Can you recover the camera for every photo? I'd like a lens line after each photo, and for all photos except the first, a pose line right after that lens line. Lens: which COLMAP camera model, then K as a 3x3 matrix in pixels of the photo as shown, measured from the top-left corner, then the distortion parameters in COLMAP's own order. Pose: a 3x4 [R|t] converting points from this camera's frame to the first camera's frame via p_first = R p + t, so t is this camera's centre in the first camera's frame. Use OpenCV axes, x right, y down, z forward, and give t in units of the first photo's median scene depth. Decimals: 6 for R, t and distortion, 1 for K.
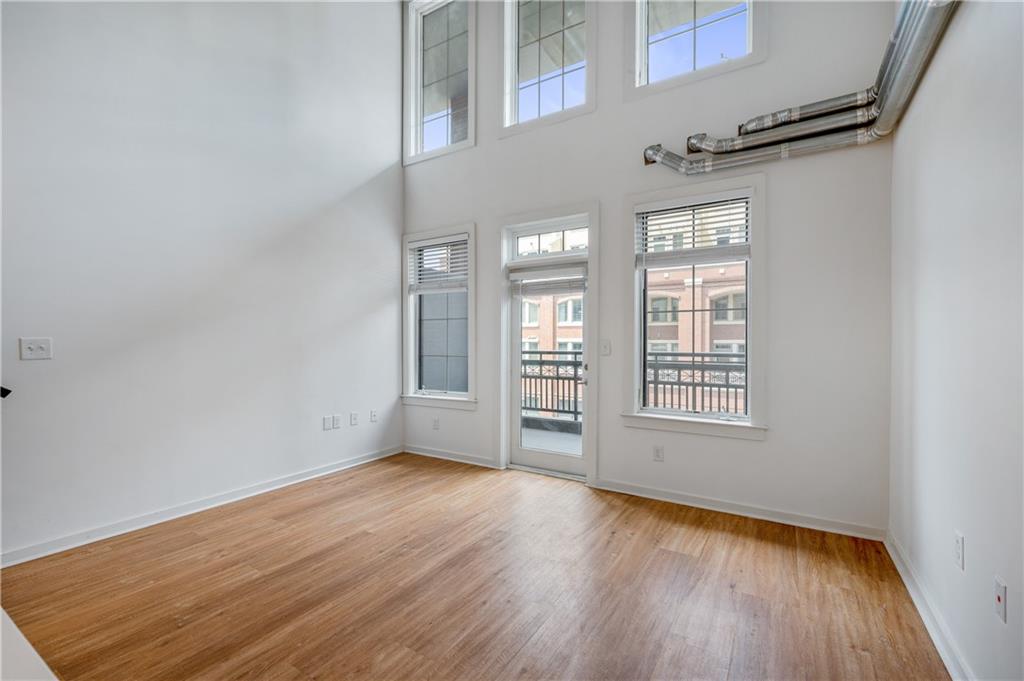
lens RADIAL K [[443.6, 0, 511.4], [0, 443.6, 341.3], [0, 0, 1]] dist [0.001233, 0.000425]
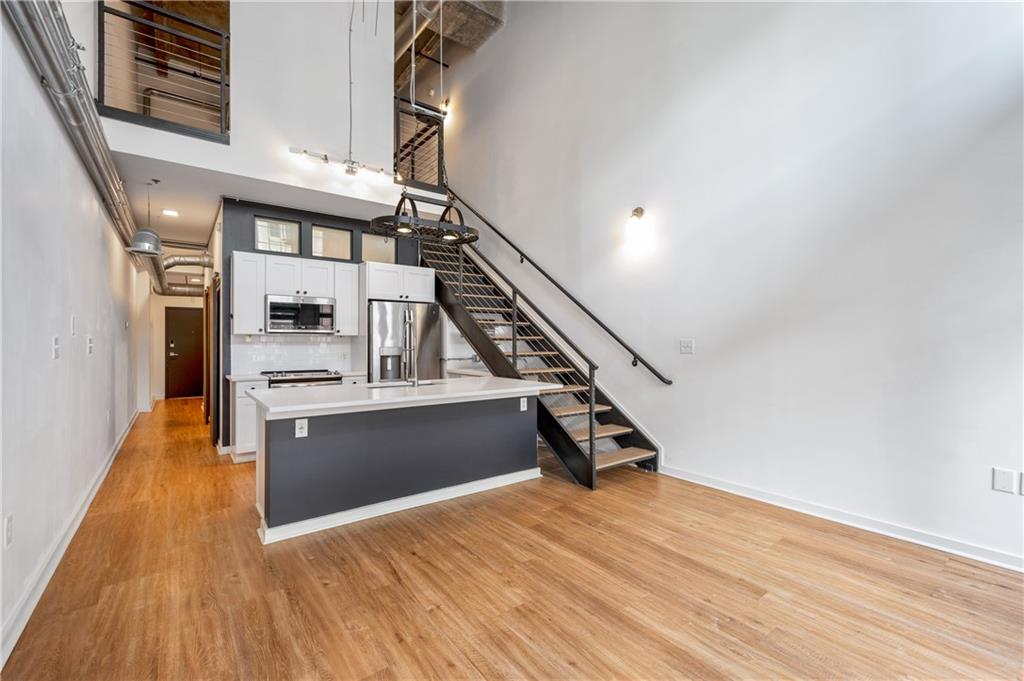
lens RADIAL K [[443.6, 0, 512.0], [0, 443.6, 341.0], [0, 0, 1]] dist [0.001233, 0.000425]
pose [[-0.362164, -0.003133, -0.932109, 0.599651], [-0.001709, 0.999995, -0.002697, 0.001237], [0.932113, 0.000617, -0.362167, 0.968237]]
